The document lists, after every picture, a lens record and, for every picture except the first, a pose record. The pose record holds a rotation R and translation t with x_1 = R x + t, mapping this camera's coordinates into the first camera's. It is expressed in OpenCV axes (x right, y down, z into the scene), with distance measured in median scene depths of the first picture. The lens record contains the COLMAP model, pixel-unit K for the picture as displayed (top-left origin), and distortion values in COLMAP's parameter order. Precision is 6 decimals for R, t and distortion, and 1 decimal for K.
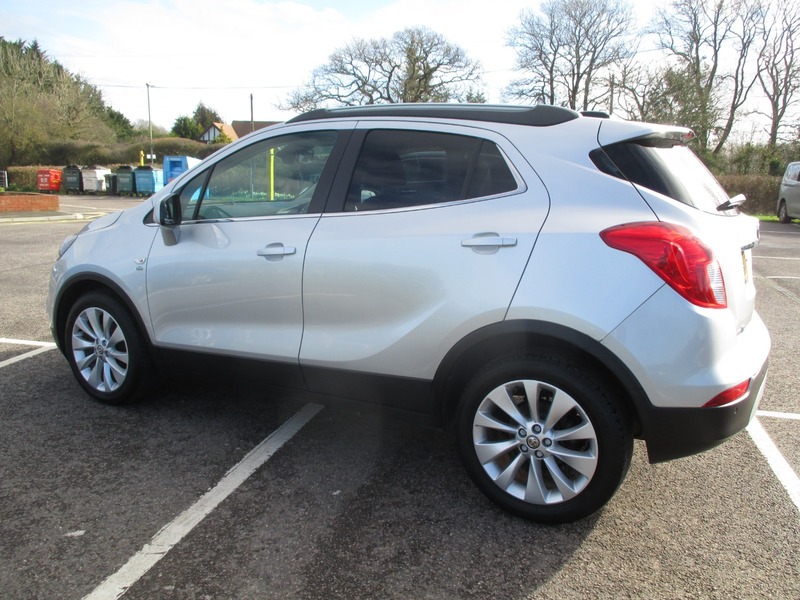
lens RADIAL K [[665.5, 0, 401.5], [0, 665.5, 325.4], [0, 0, 1]] dist [-0.030440, 0.002464]
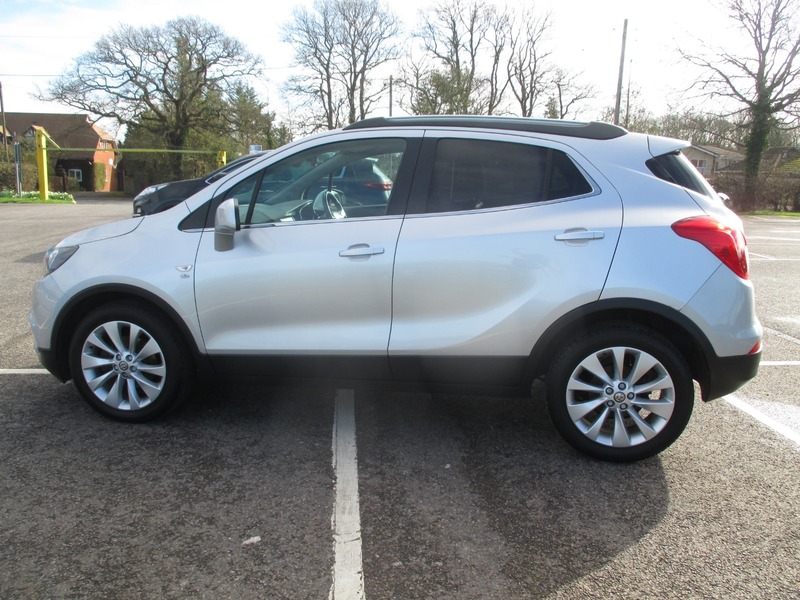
lens RADIAL K [[665.5, 0, 401.5], [0, 665.5, 325.4], [0, 0, 1]] dist [-0.030440, 0.002464]
pose [[0.940378, -0.079289, 0.330759, -0.043600], [0.076822, 0.996833, 0.020547, -0.001012], [-0.331341, 0.006087, 0.943491, -0.002047]]
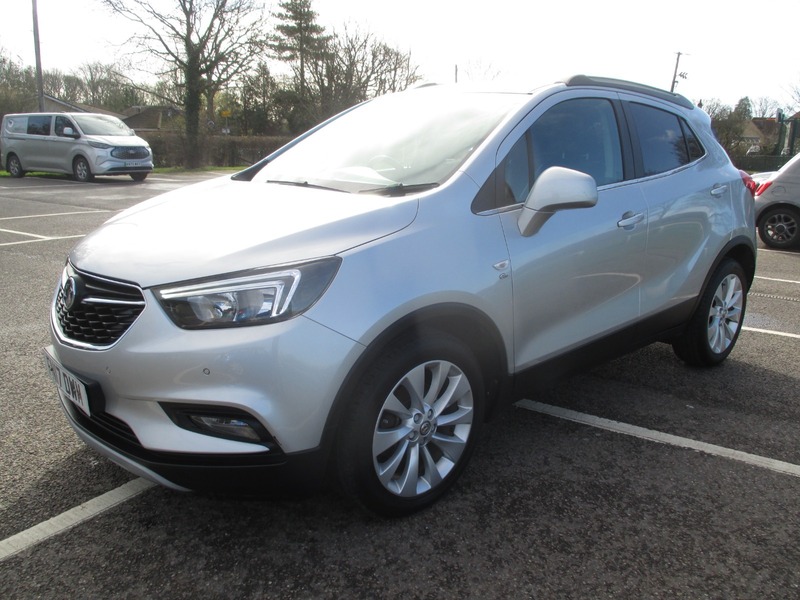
lens RADIAL K [[665.5, 0, 401.5], [0, 665.5, 325.4], [0, 0, 1]] dist [-0.030440, 0.002464]
pose [[0.310653, -0.262853, 0.913457, -0.111924], [0.197372, 0.957896, 0.208518, -0.020972], [-0.929806, 0.115514, 0.349453, 0.088529]]
